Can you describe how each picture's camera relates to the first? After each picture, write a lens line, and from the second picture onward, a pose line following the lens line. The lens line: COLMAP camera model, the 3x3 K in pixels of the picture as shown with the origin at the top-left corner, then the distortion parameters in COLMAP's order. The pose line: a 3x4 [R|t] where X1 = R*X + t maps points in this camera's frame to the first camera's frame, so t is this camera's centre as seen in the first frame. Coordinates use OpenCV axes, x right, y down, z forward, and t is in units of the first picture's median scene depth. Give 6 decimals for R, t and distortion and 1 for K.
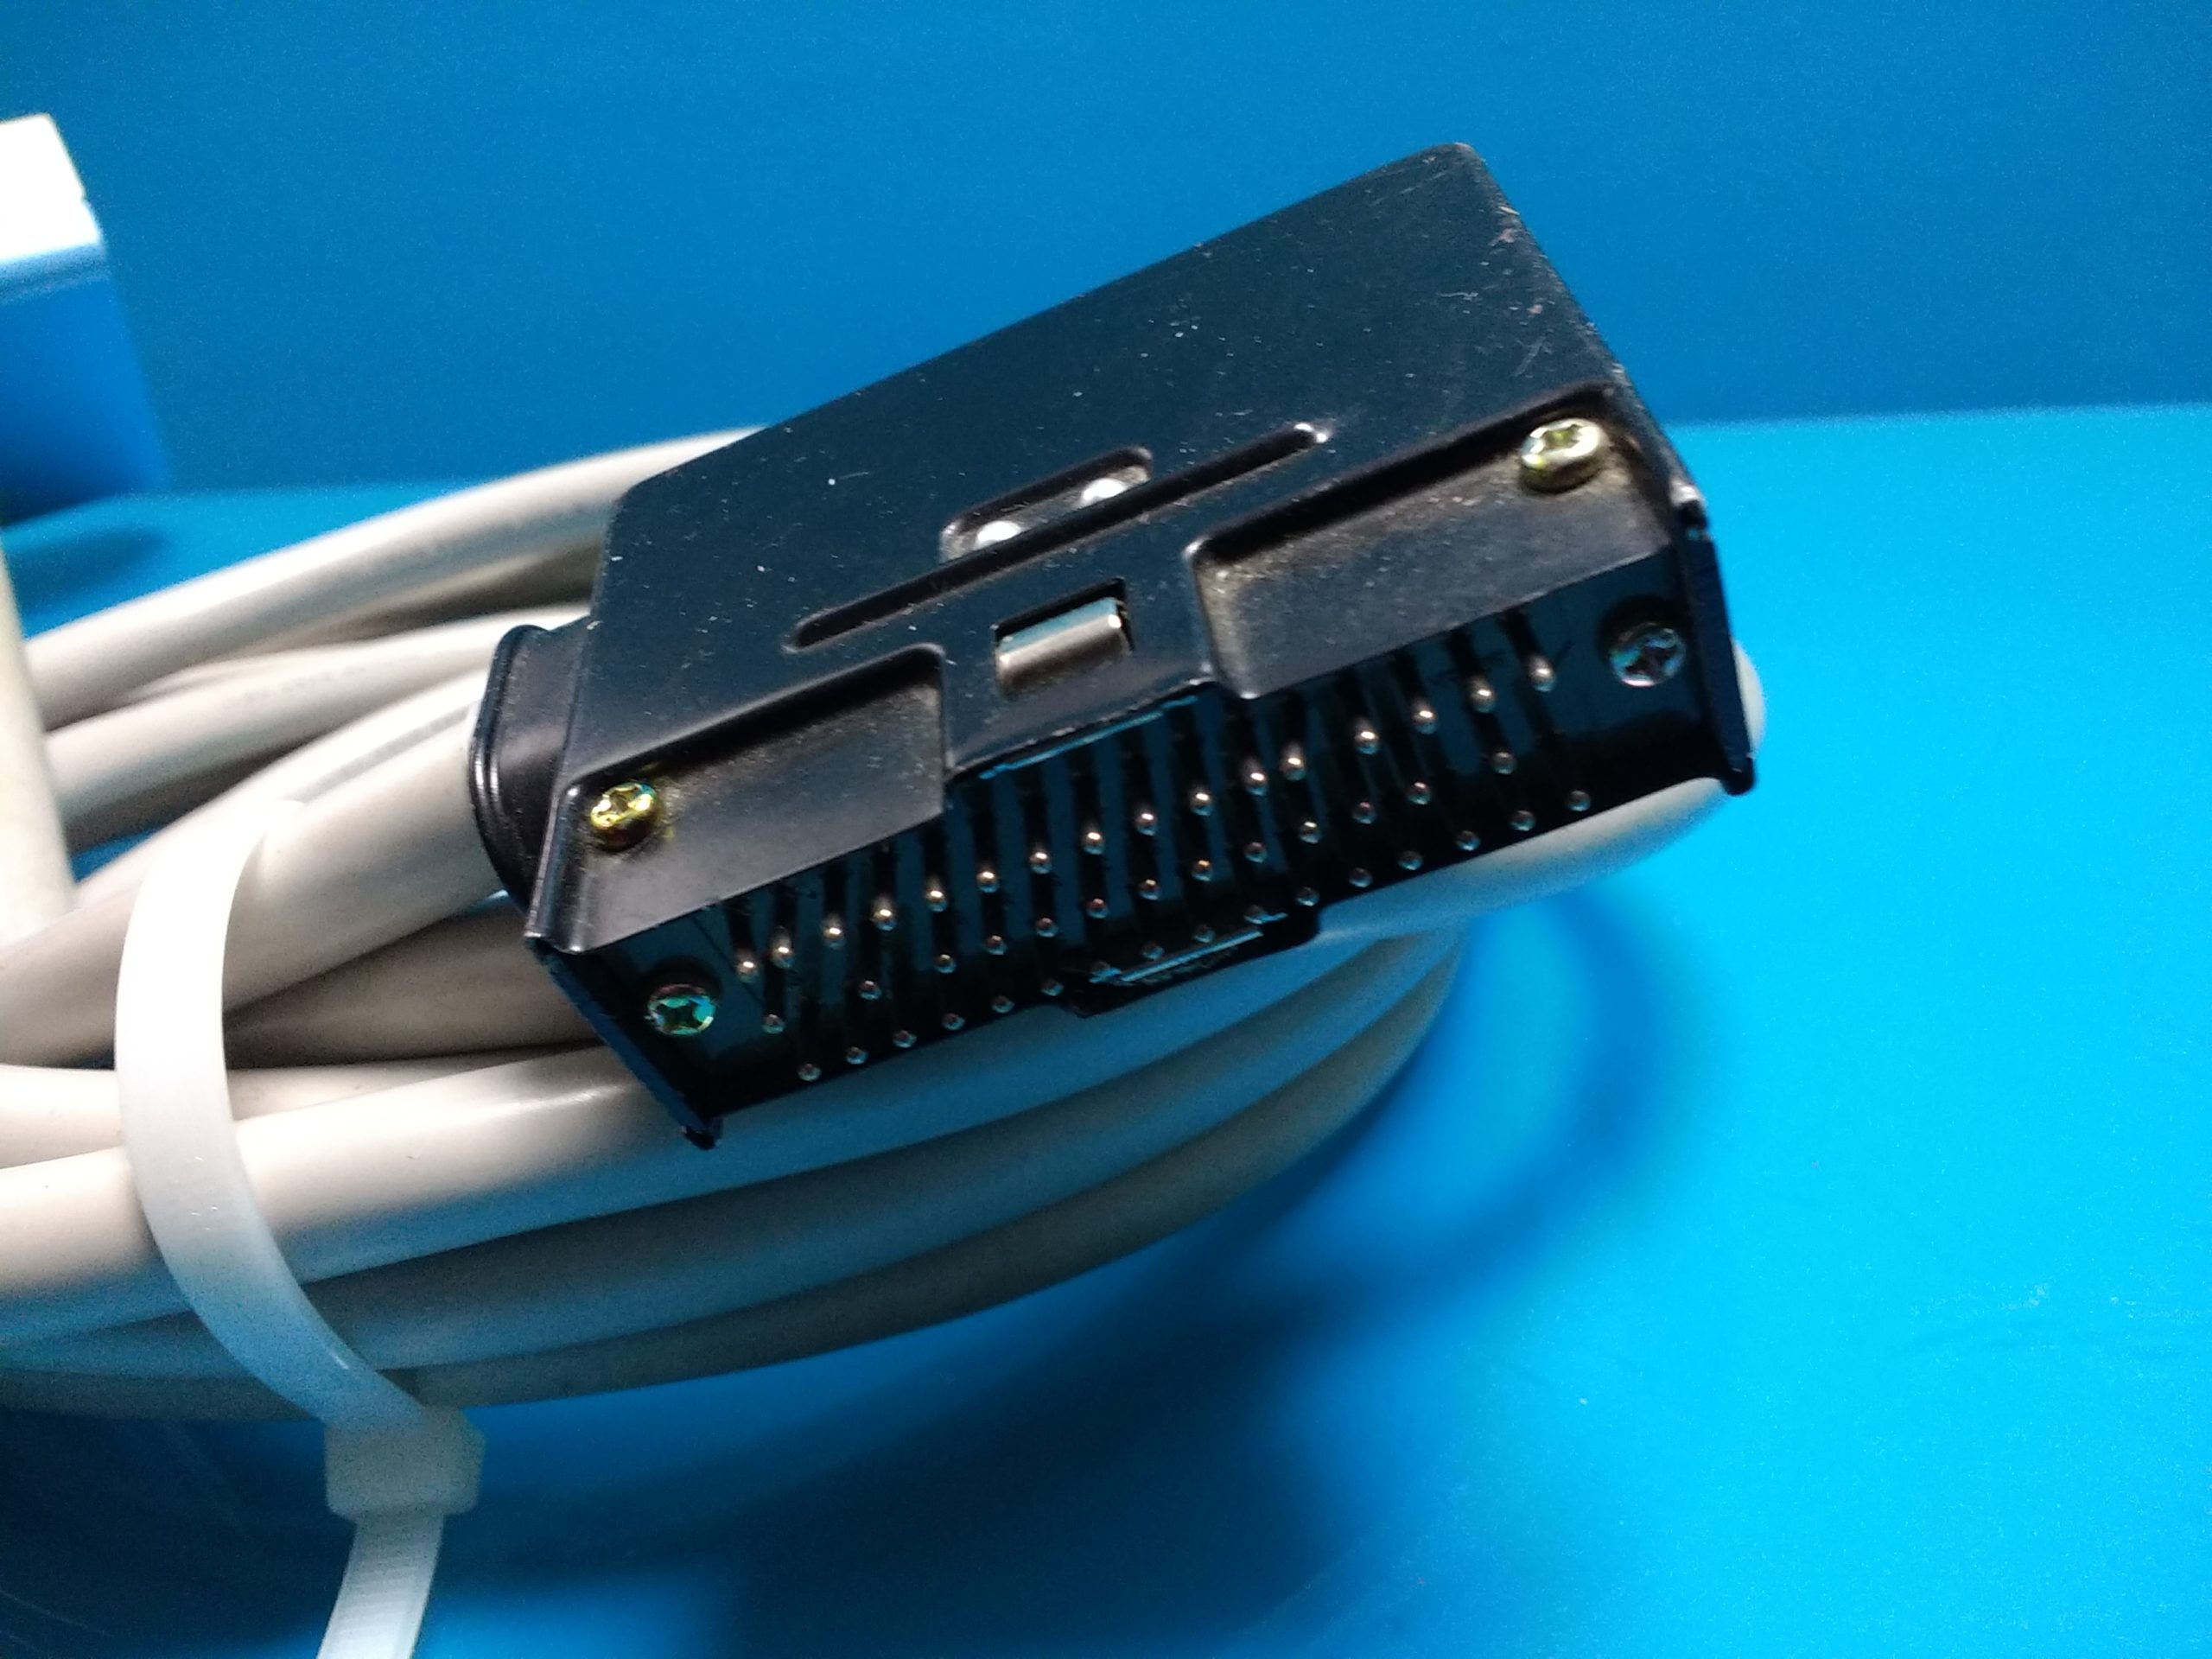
lens RADIAL K [[1671.6, 0, 1106.0], [0, 1671.6, 829.5], [0, 0, 1]] dist [0.106902, -0.166147]
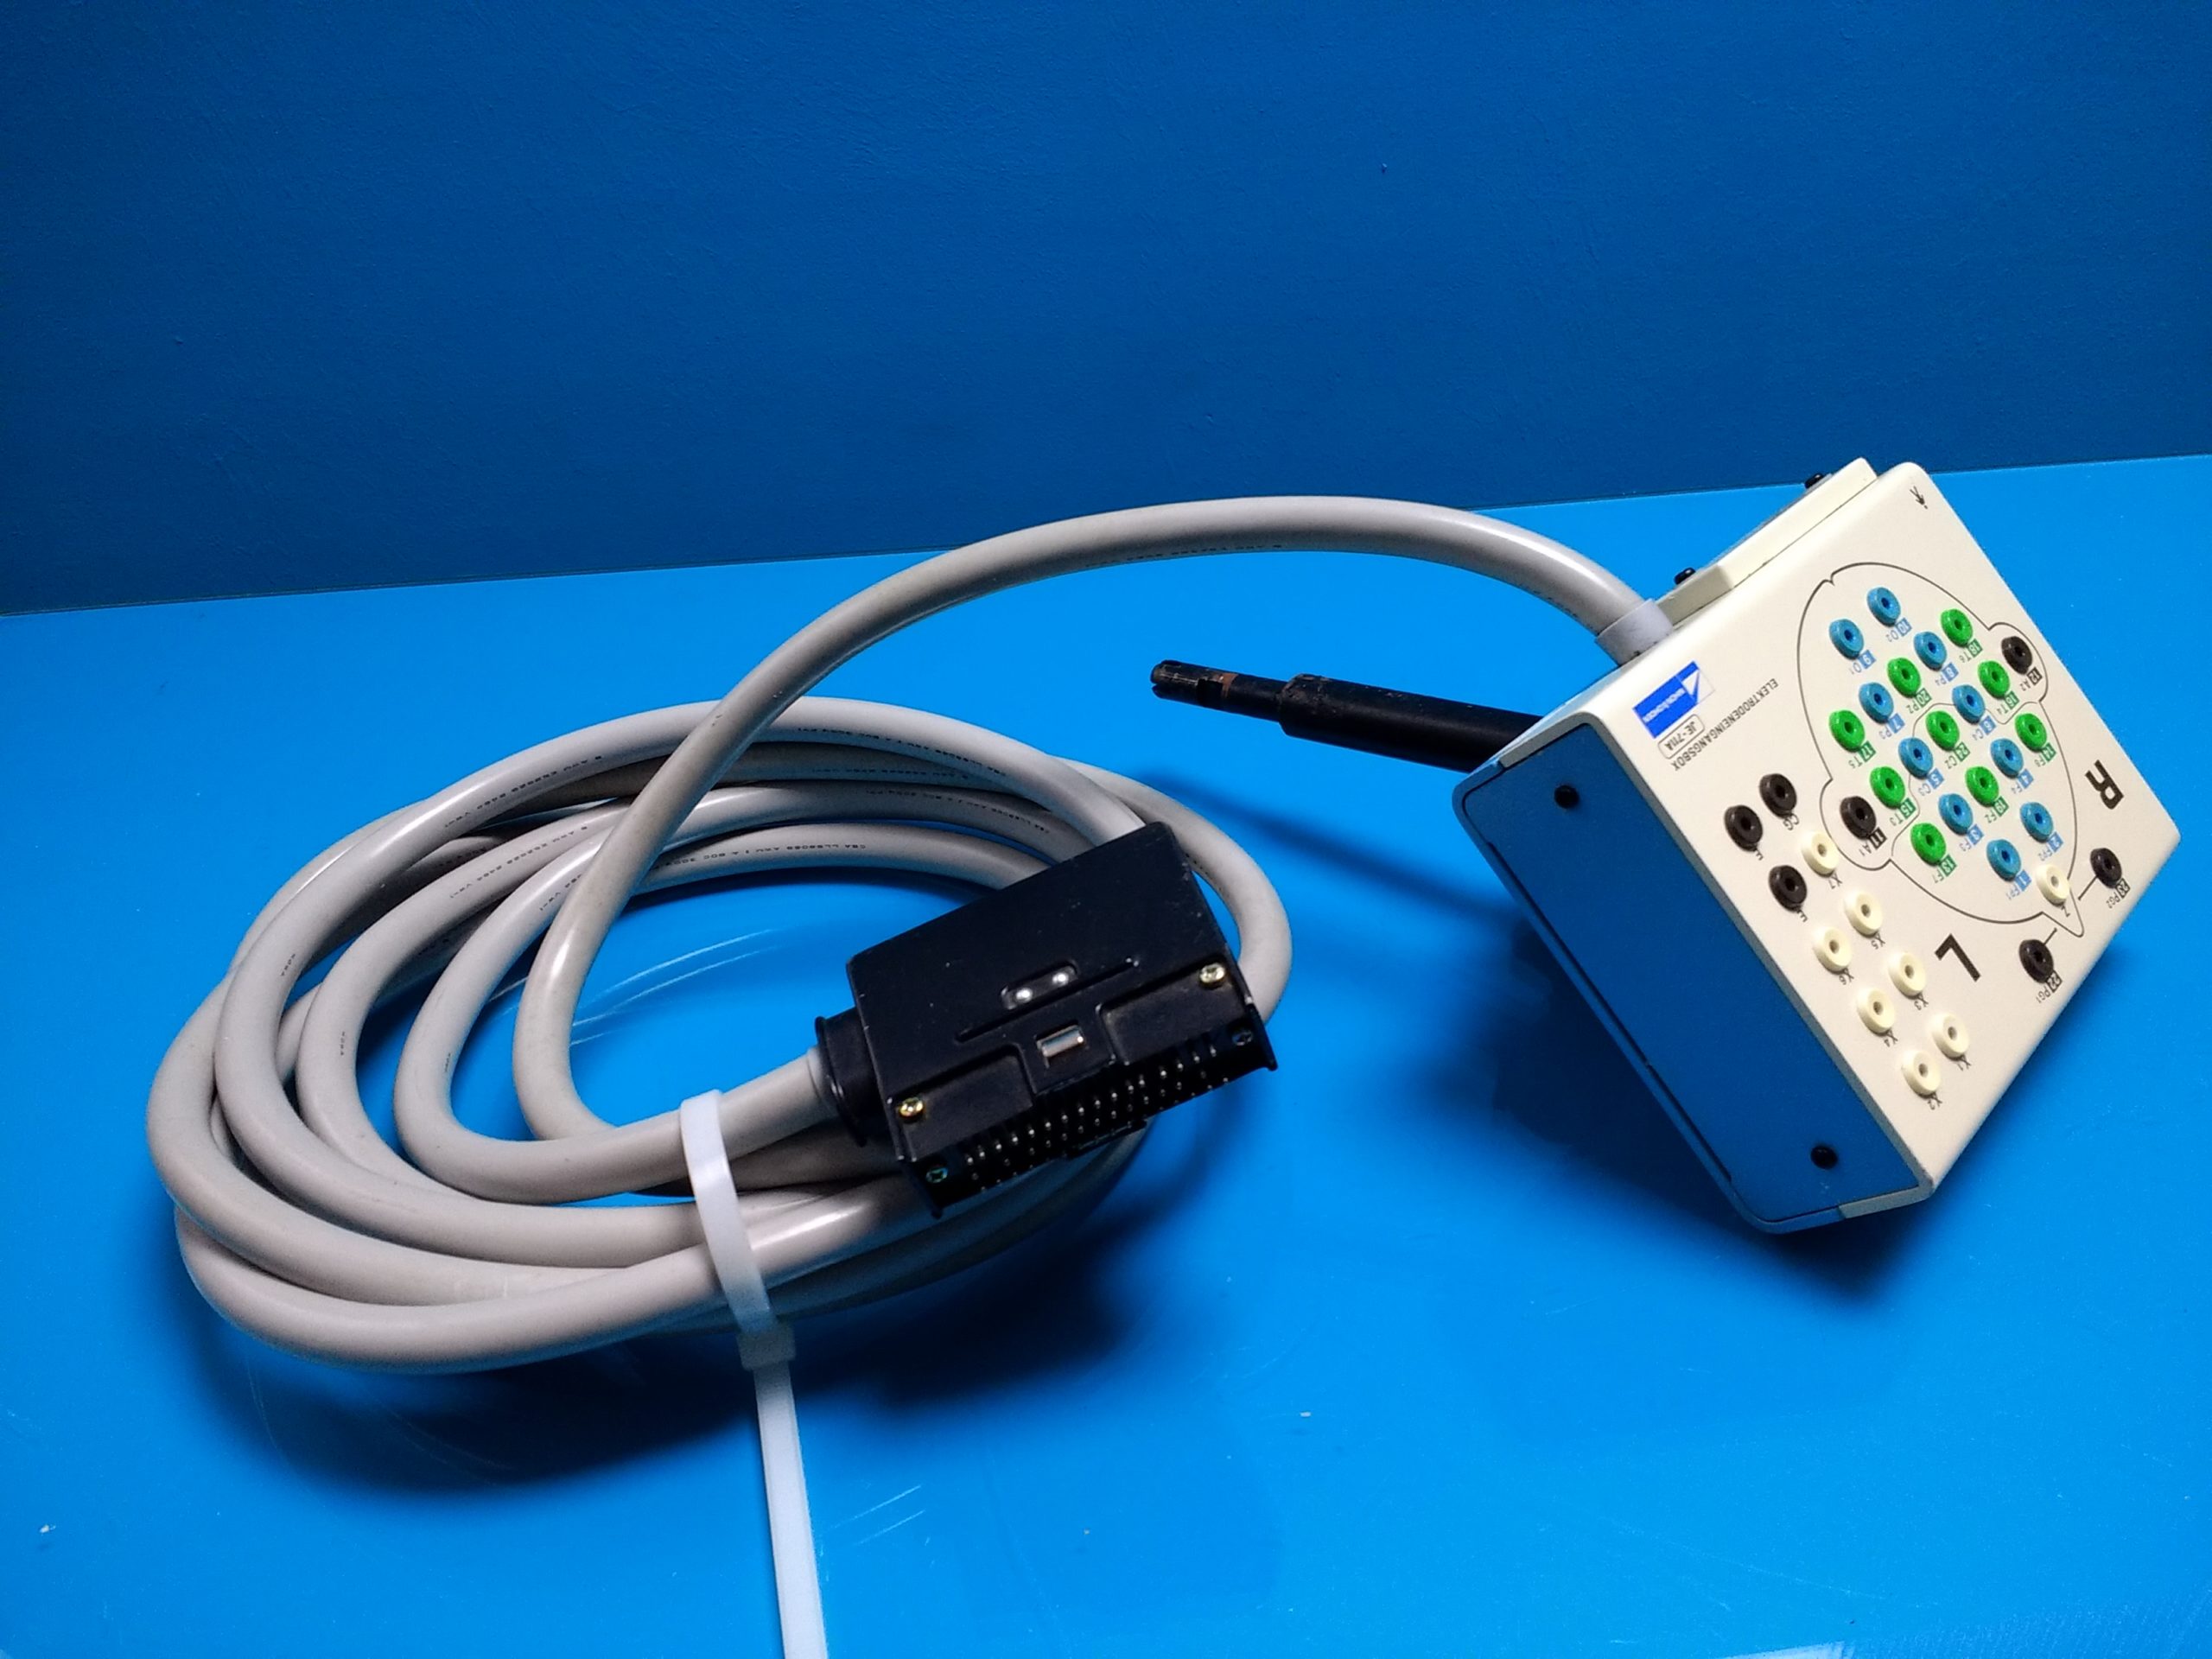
lens RADIAL K [[1671.6, 0, 1106.0], [0, 1671.6, 829.5], [0, 0, 1]] dist [0.106902, -0.166147]
pose [[0.976297, -0.059653, 0.208054, -0.561014], [0.063586, 0.997901, -0.012264, -0.459744], [-0.206885, 0.025203, 0.978041, -2.031609]]
